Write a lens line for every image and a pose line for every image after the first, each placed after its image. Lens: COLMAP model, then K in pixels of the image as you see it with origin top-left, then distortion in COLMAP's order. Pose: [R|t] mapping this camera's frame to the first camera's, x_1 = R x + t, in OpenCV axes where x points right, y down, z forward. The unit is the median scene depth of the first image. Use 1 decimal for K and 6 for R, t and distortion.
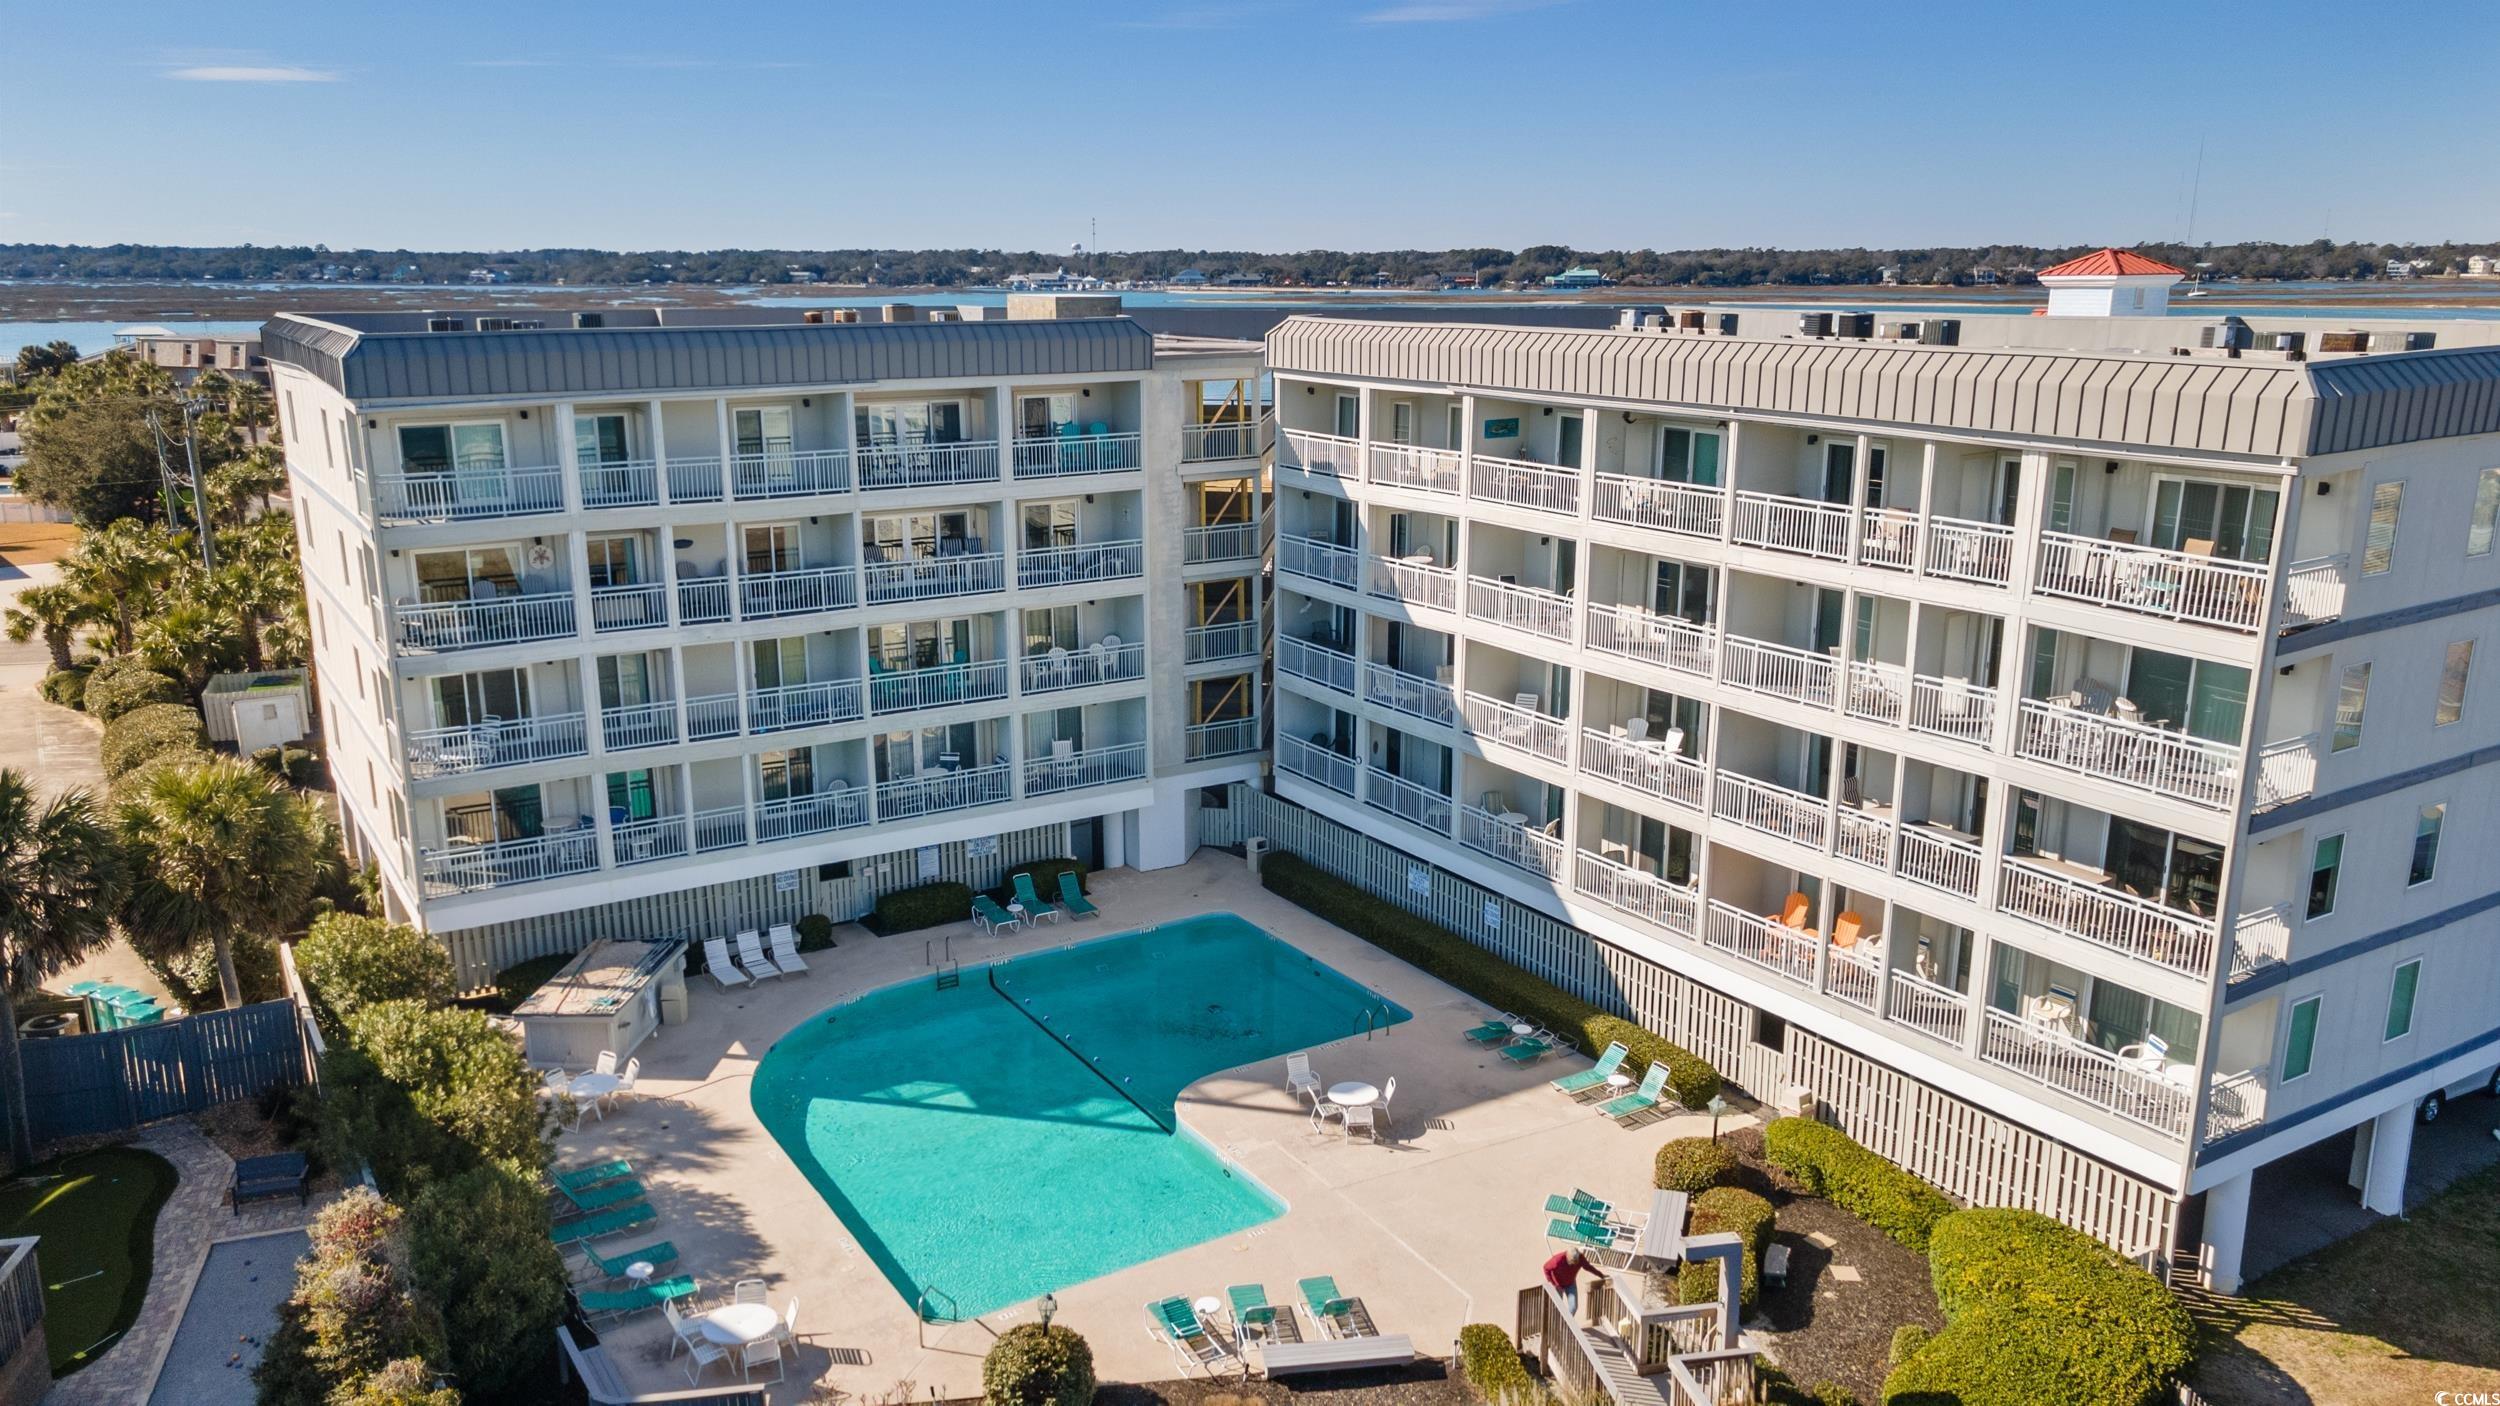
lens RADIAL K [[1801.3, 0, 1245.3], [0, 1801.3, 717.2], [0, 0, 1]] dist [0.043834, 0.002321]
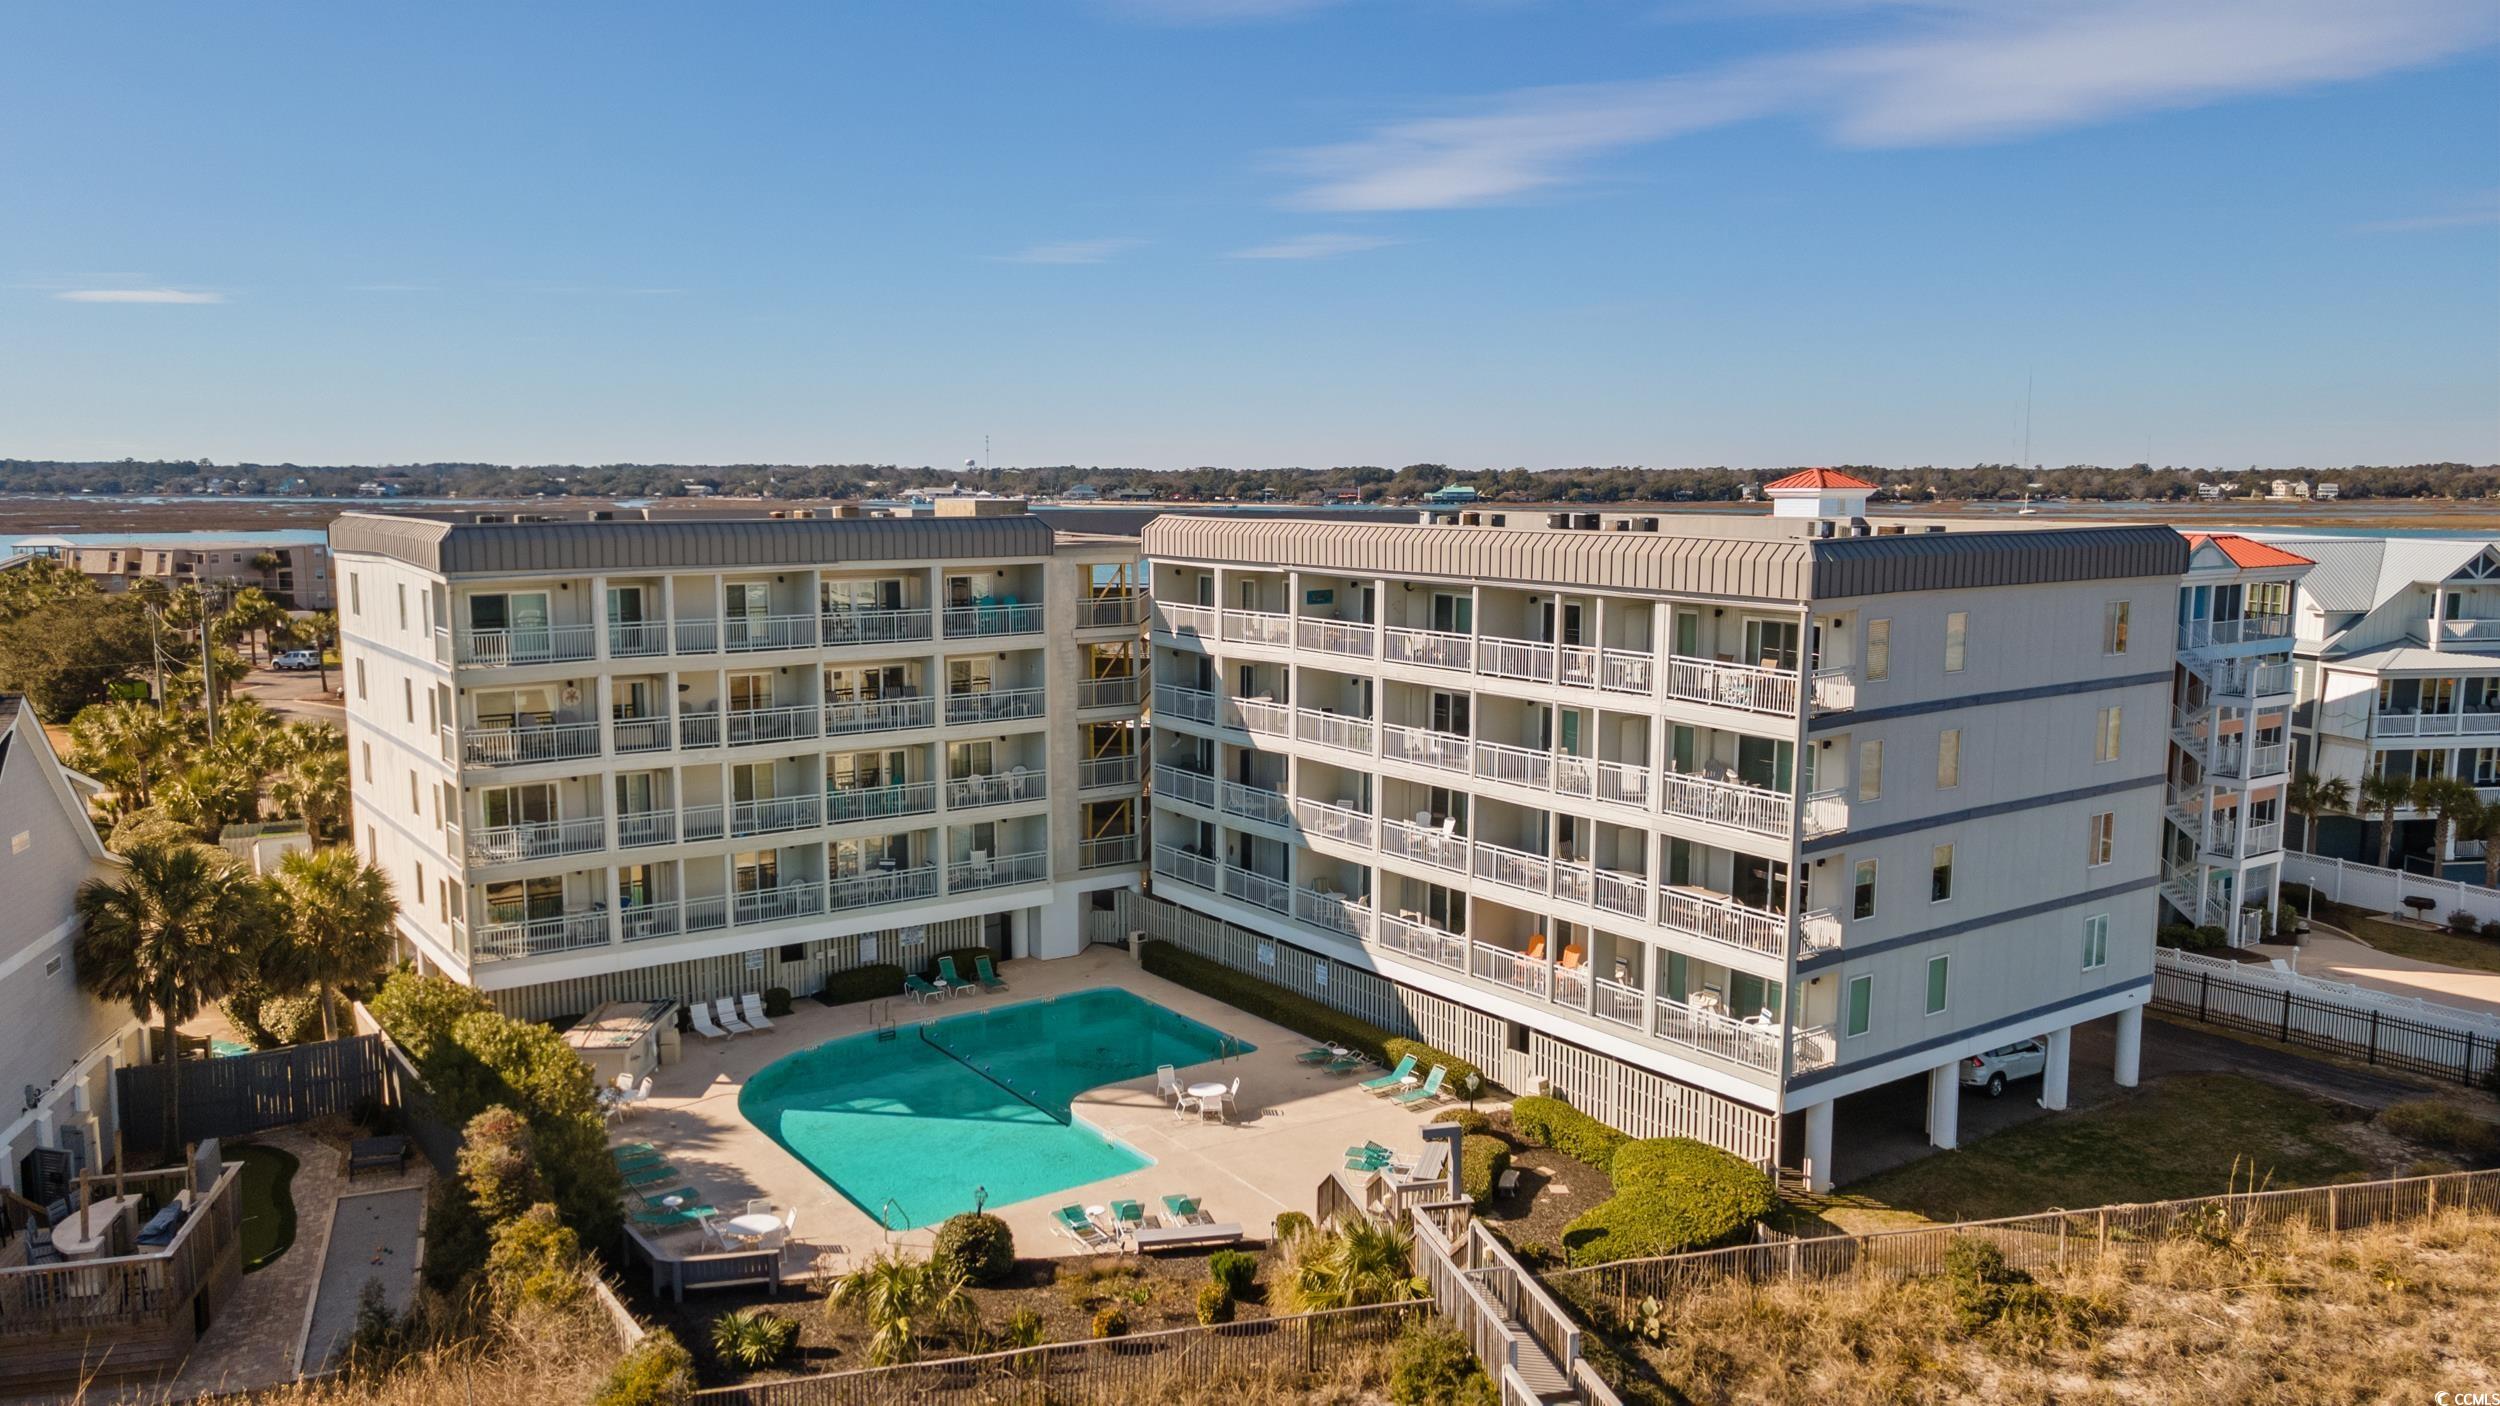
lens RADIAL K [[1801.3, 0, 1245.3], [0, 1801.3, 717.2], [0, 0, 1]] dist [0.043834, 0.002321]
pose [[0.998218, -0.004681, 0.059490, 0.008675], [0.011462, 0.993397, -0.114158, 0.073770], [-0.058562, 0.114636, 0.991680, -0.278707]]
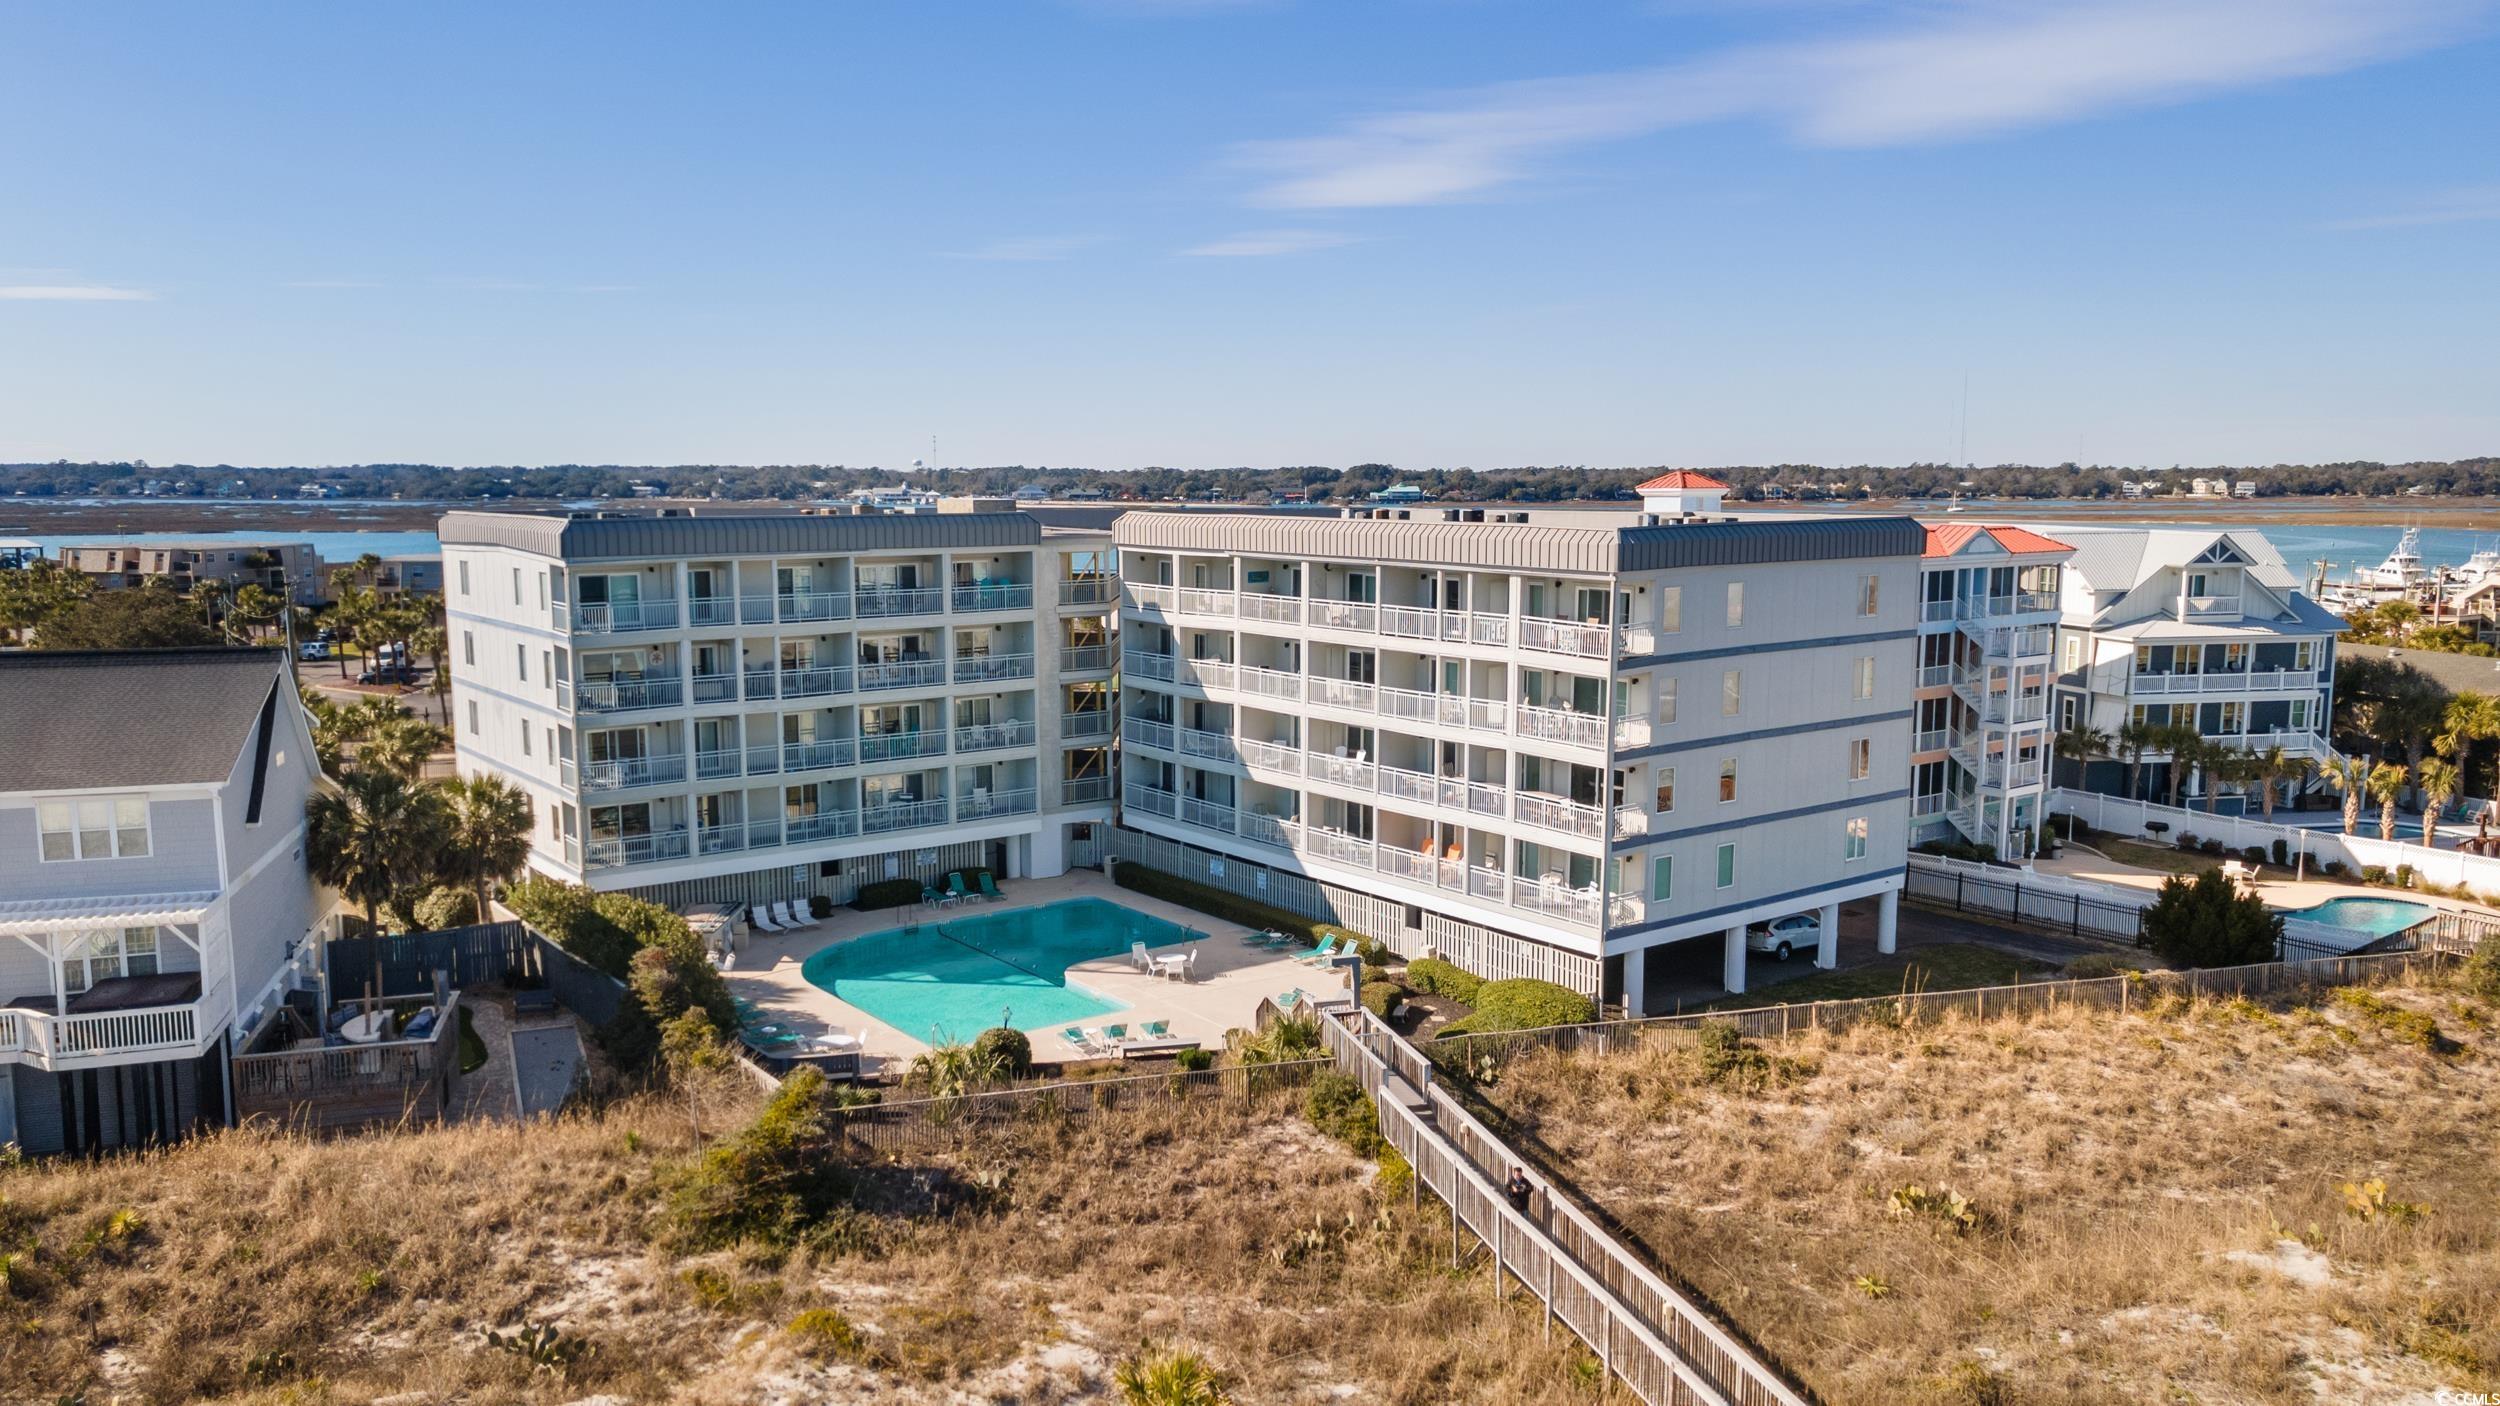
lens RADIAL K [[1801.3, 0, 1245.3], [0, 1801.3, 717.2], [0, 0, 1]] dist [0.043834, 0.002321]
pose [[0.996139, -0.010355, 0.087181, -0.013253], [0.020270, 0.993318, -0.113618, 0.146630], [-0.085422, 0.114946, 0.989692, -0.579725]]
